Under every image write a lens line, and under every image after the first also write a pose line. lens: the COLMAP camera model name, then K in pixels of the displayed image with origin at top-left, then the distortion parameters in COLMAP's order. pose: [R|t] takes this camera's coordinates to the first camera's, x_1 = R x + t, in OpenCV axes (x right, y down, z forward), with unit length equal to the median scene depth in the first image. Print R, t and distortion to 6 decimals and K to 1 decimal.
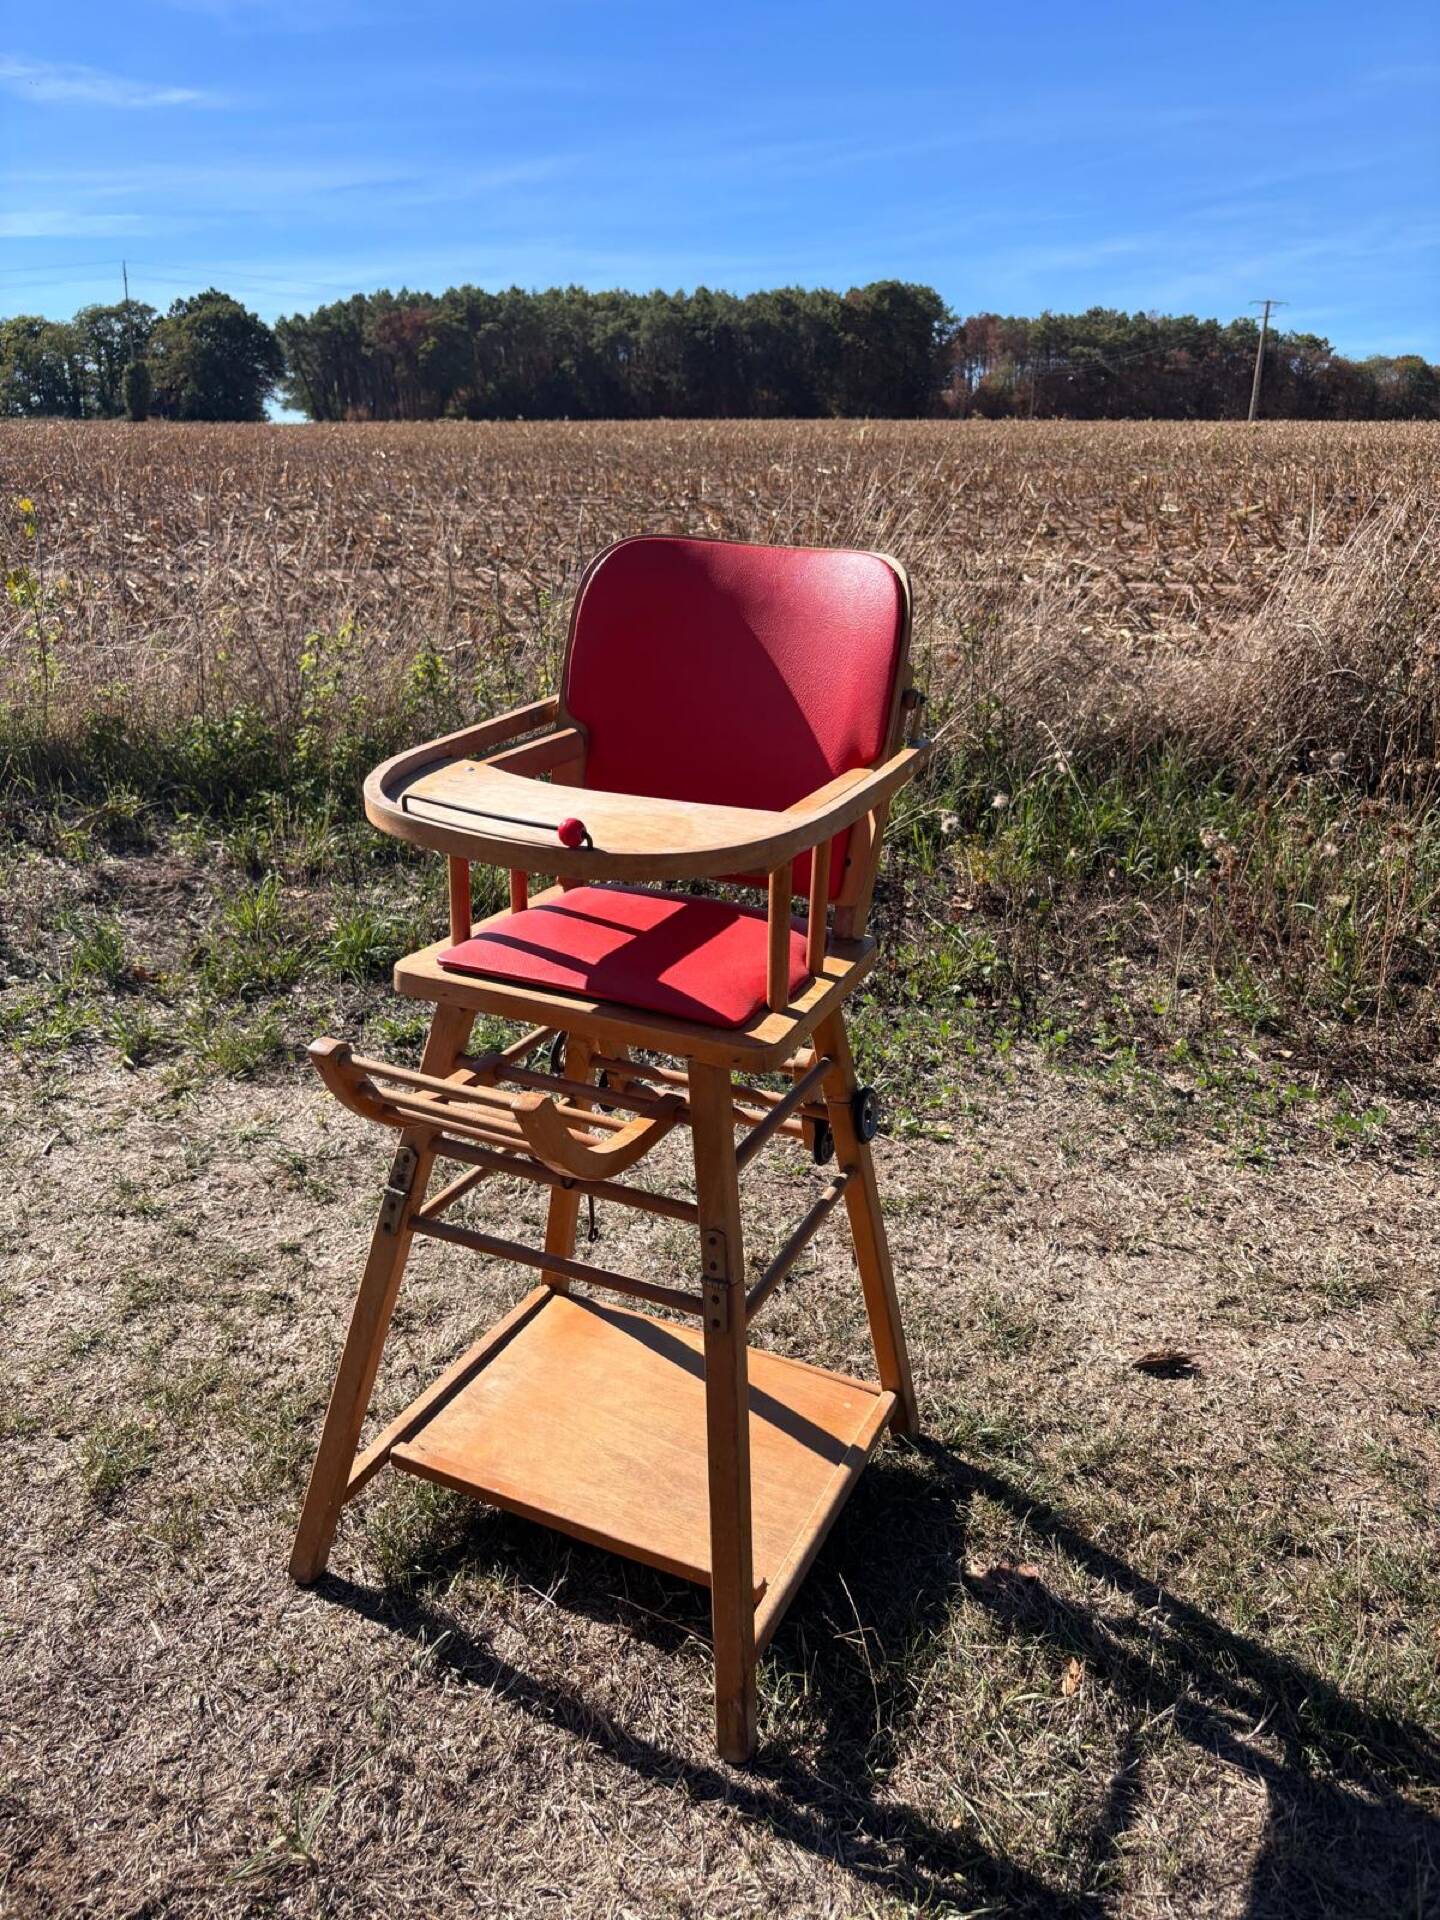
lens RADIAL K [[1493.2, 0, 701.0], [0, 1493.2, 1006.6], [0, 0, 1]] dist [0.034664, -0.040551]
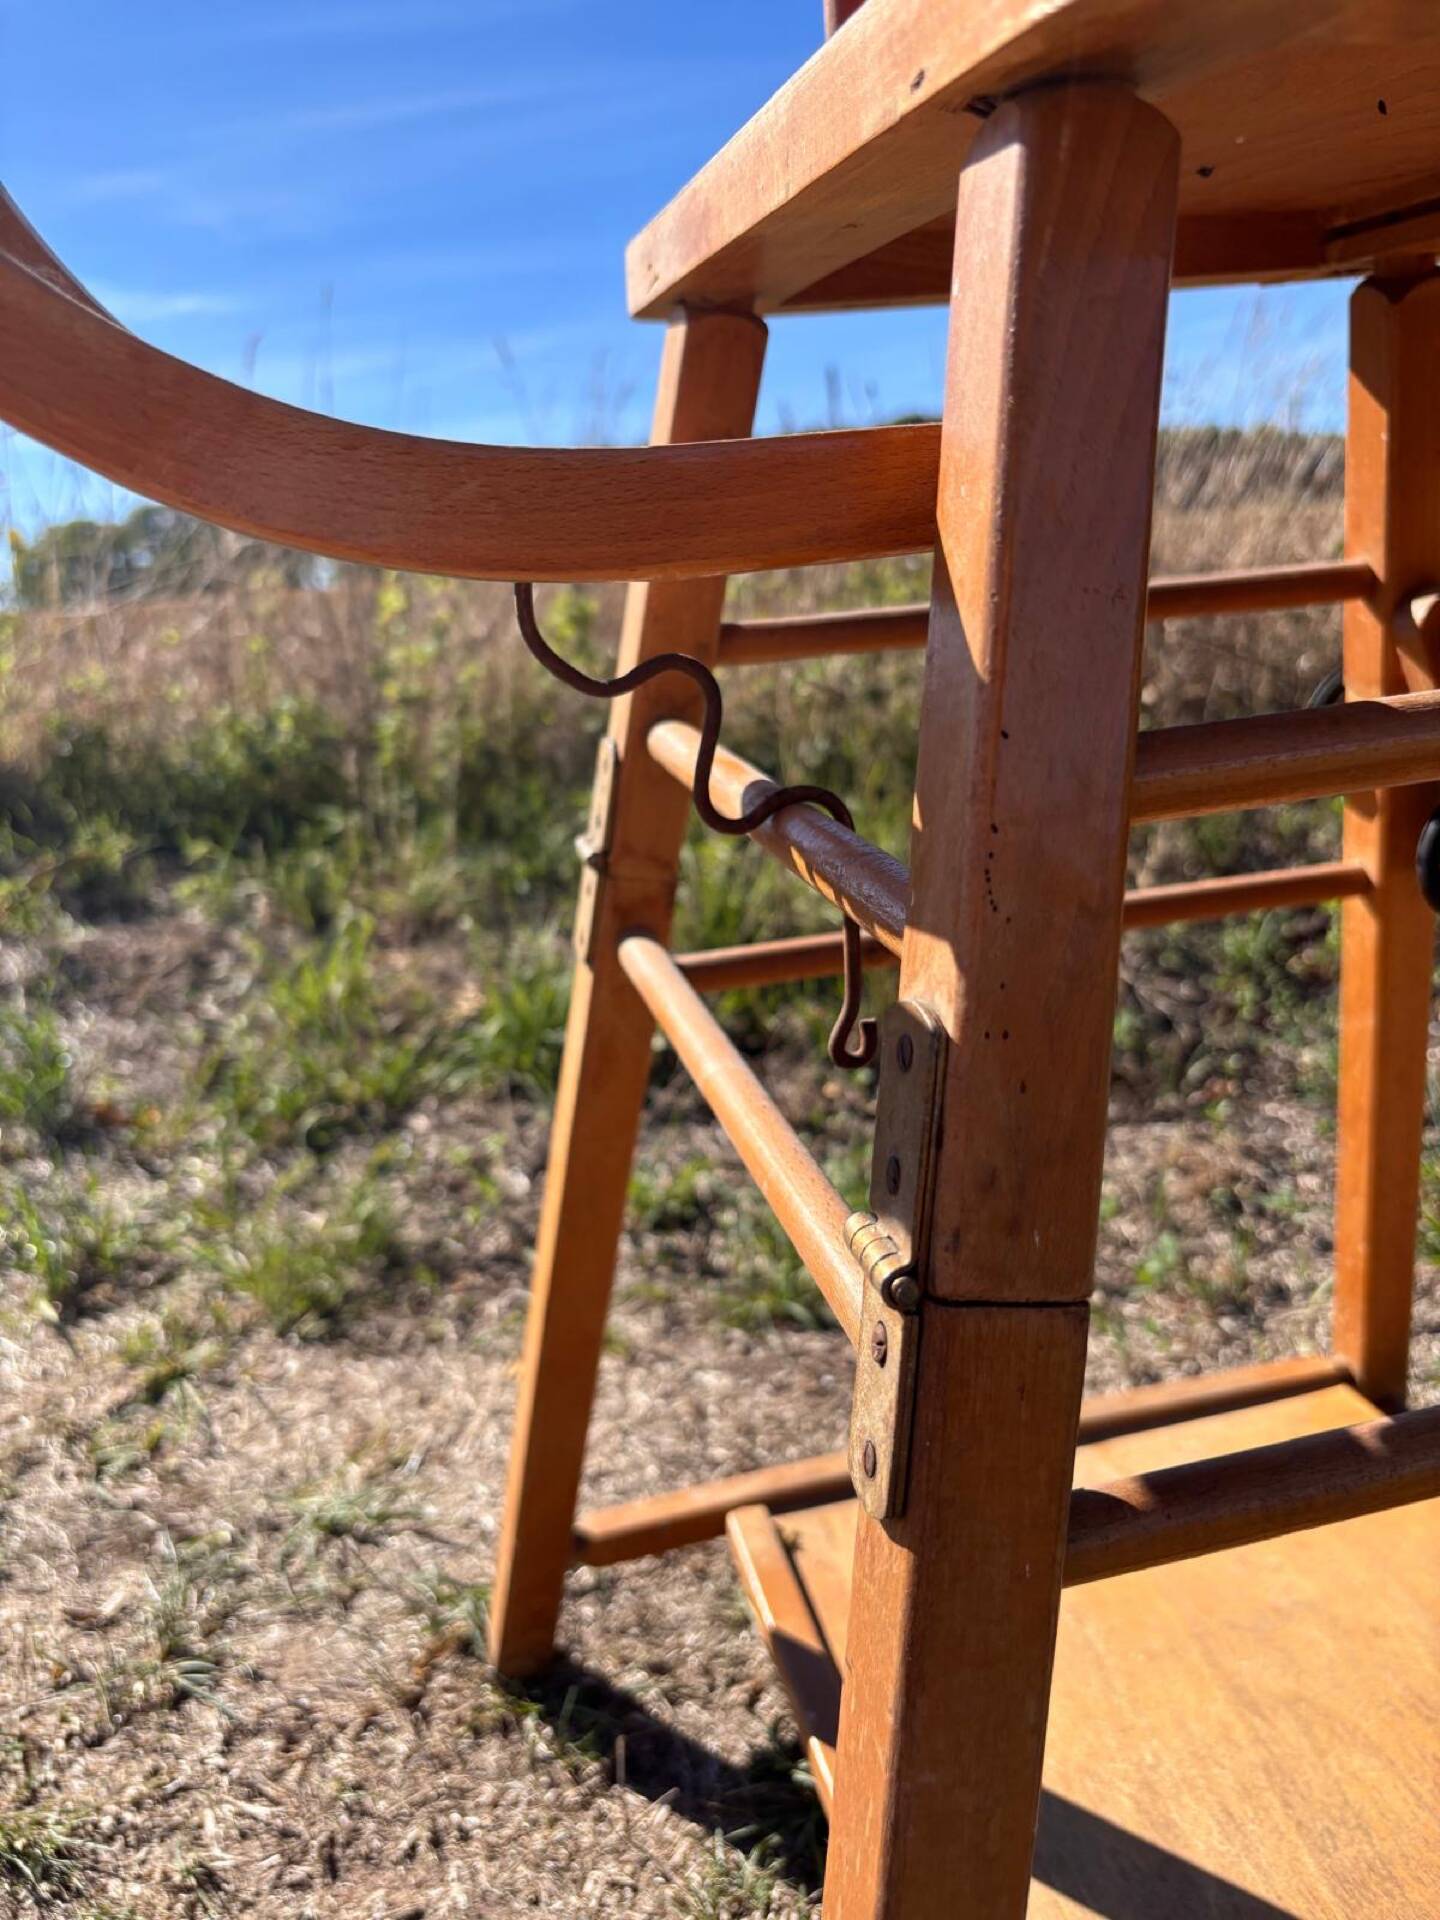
lens RADIAL K [[1493.2, 0, 709.8], [0, 1493.2, 971.0], [0, 0, 1]] dist [0.034664, -0.040551]
pose [[0.997237, -0.069321, -0.026694, -0.130885], [0.065743, 0.990924, -0.117248, 0.002310], [0.034579, 0.115169, 0.992744, 0.424192]]
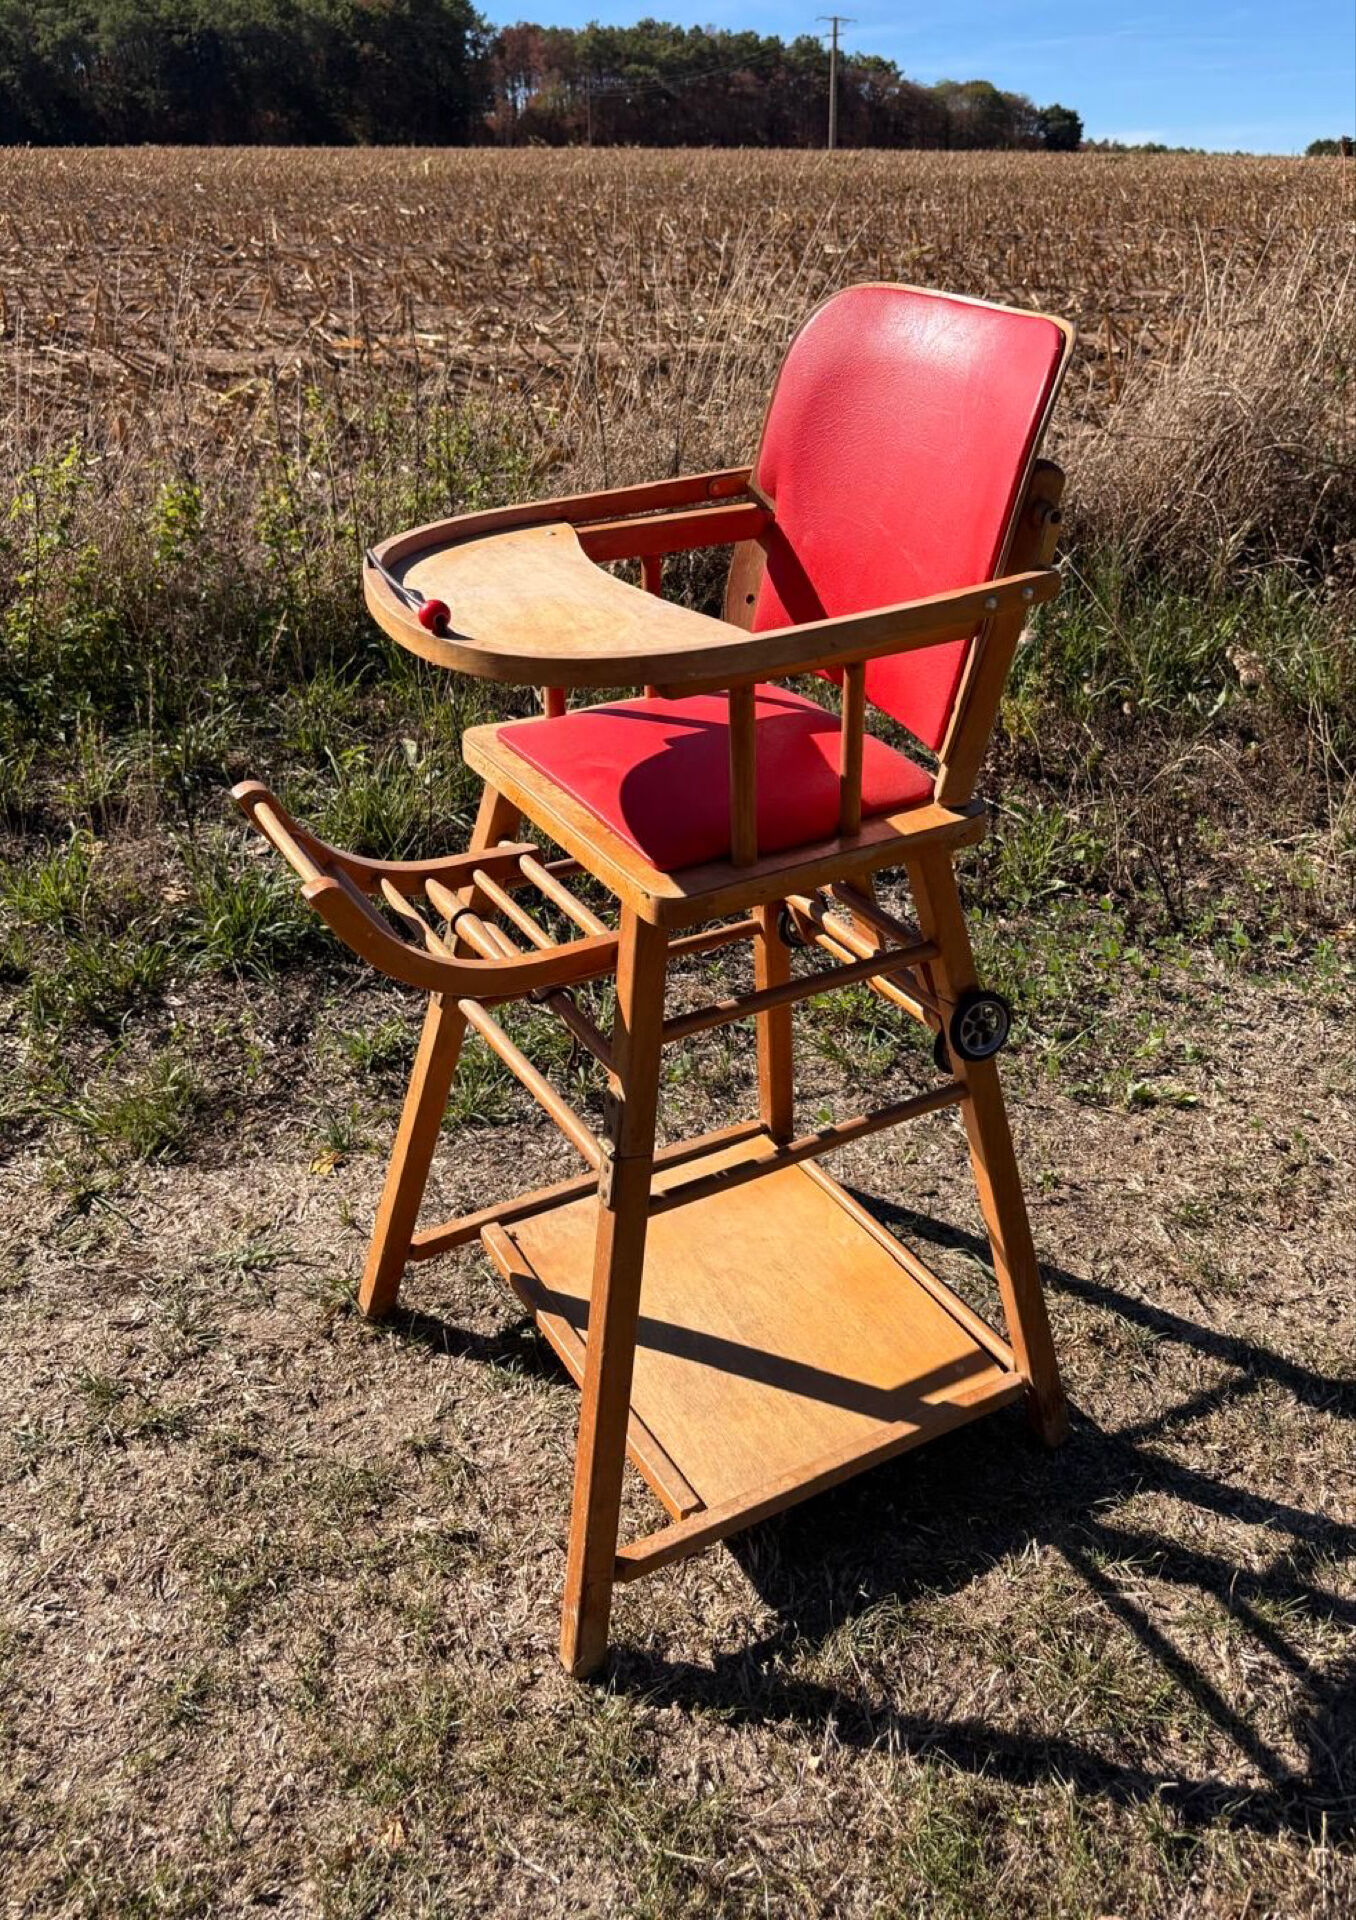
lens RADIAL K [[1724.3, 0, 761.5], [0, 1724.3, 838.3], [0, 0, 1]] dist [0.007996, 0.018056]
pose [[0.952739, -0.112238, 0.282295, -0.188817], [0.109844, 0.993651, 0.024343, -0.061740], [-0.283235, 0.007816, 0.959019, 0.140285]]
